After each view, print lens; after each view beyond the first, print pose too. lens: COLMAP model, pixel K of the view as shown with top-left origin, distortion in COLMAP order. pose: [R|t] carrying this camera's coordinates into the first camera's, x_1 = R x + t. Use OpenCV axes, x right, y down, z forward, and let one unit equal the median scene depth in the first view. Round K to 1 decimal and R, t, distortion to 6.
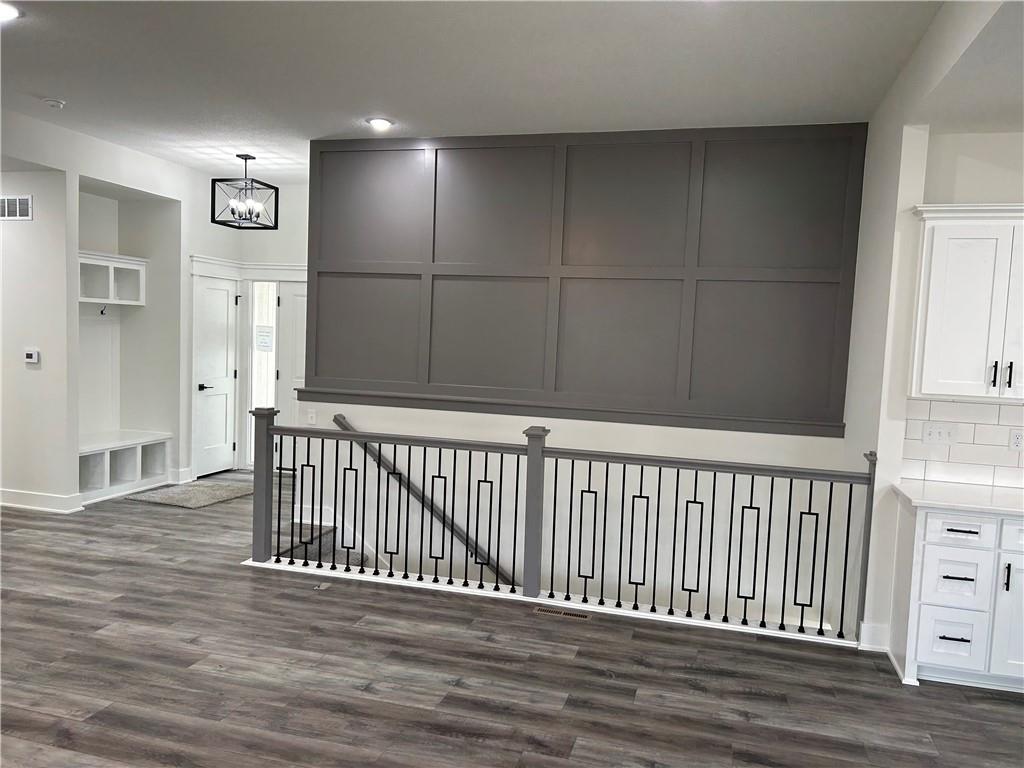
lens RADIAL K [[766.0, 0, 518.4], [0, 766.0, 391.4], [0, 0, 1]] dist [0.050138, -0.048628]
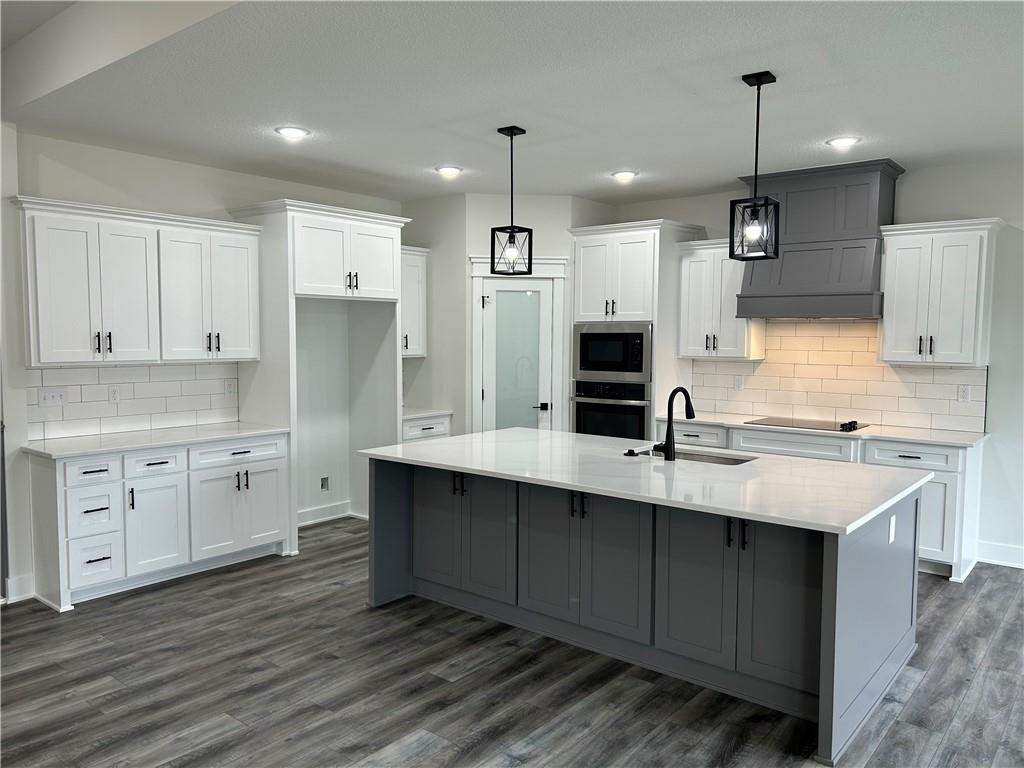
lens RADIAL K [[766.0, 0, 511.3], [0, 766.0, 386.6], [0, 0, 1]] dist [0.050138, -0.048628]
pose [[0.406471, -0.102578, 0.907887, -0.238760], [0.077957, 0.993948, 0.077399, 0.003288], [-0.910332, 0.039316, 0.412008, -0.101570]]
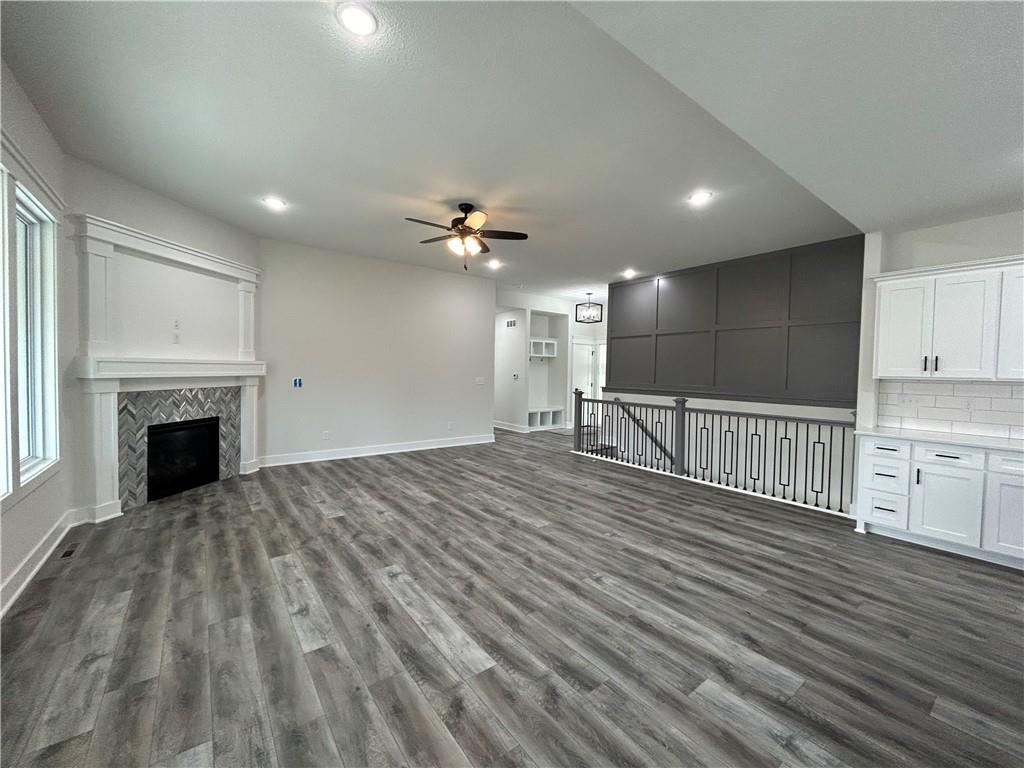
lens RADIAL K [[412.1, 0, 513.5], [0, 412.1, 384.2], [0, 0, 1]] dist [0.002003, 0.000608]
pose [[0.795319, -0.006661, -0.606155, 0.429496], [-0.029782, 0.998303, -0.050046, 0.095412], [0.605459, 0.057855, 0.793771, -0.287776]]
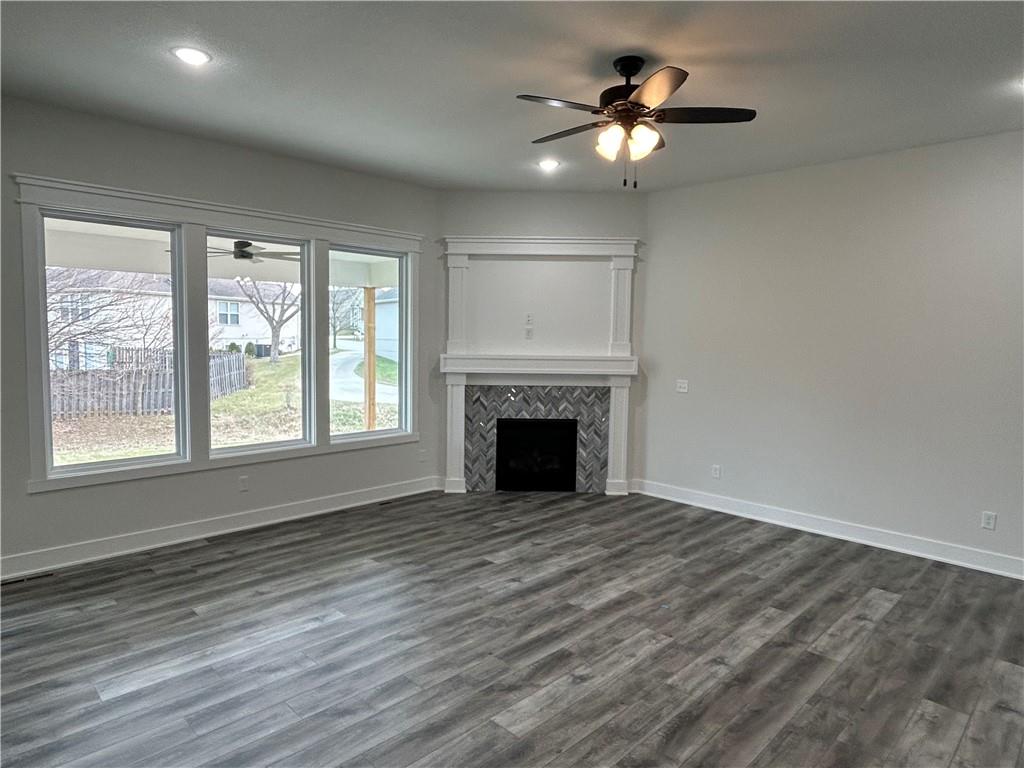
lens RADIAL K [[623.1, 0, 507.3], [0, 623.1, 380.8], [0, 0, 1]] dist [-0.003228, -0.006443]
pose [[-0.500807, 0.015565, -0.865419, 0.483347], [-0.100342, 0.992053, 0.075909, -0.051127], [0.859723, 0.124853, -0.495265, 0.812189]]
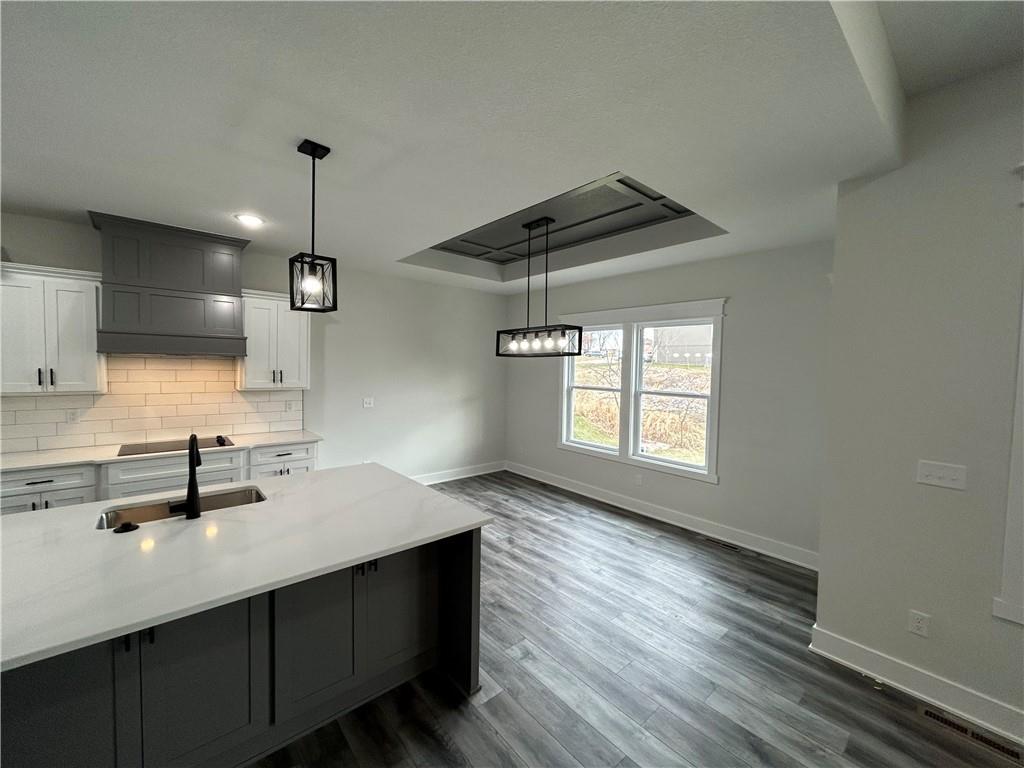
lens RADIAL K [[412.1, 0, 509.3], [0, 412.1, 381.3], [0, 0, 1]] dist [0.002003, 0.000608]
pose [[-0.824180, -0.078597, 0.560847, 0.206433], [-0.011092, 0.992373, 0.122771, -0.031963], [-0.566219, 0.094964, -0.818766, 0.324107]]
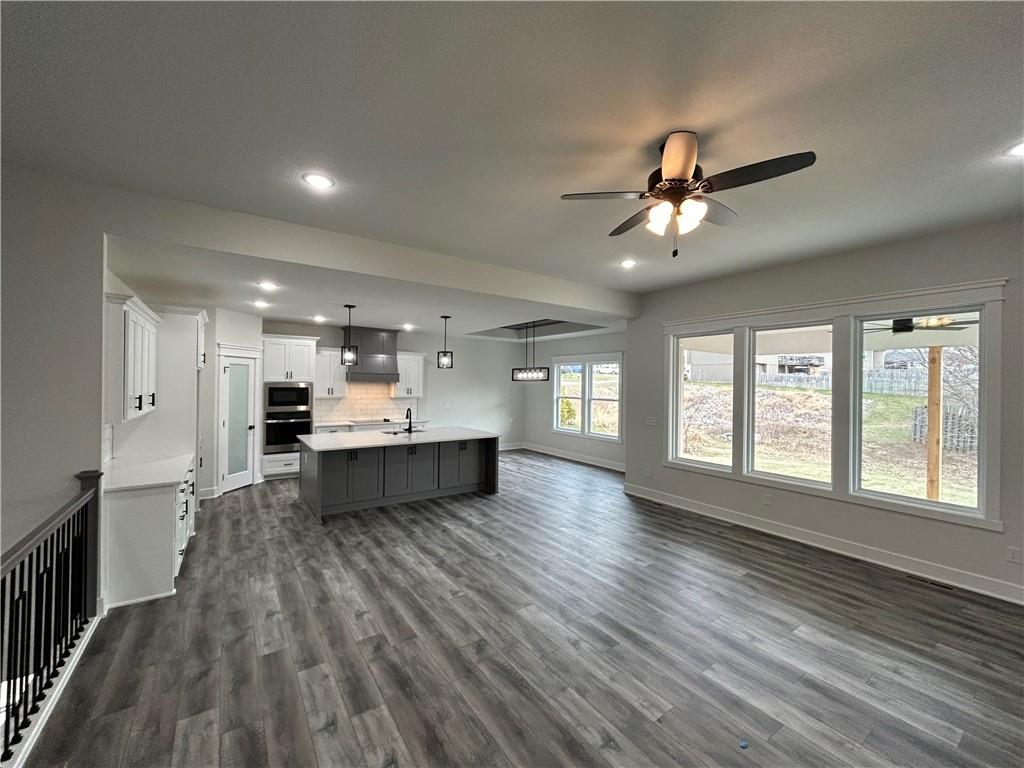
lens RADIAL K [[412.1, 0, 510.0], [0, 412.1, 380.5], [0, 0, 1]] dist [0.002003, 0.000608]
pose [[-0.761540, -0.047475, 0.646377, -0.563918], [0.002999, 0.997045, 0.076765, -0.134374], [-0.648111, 0.060398, -0.759147, 1.128207]]
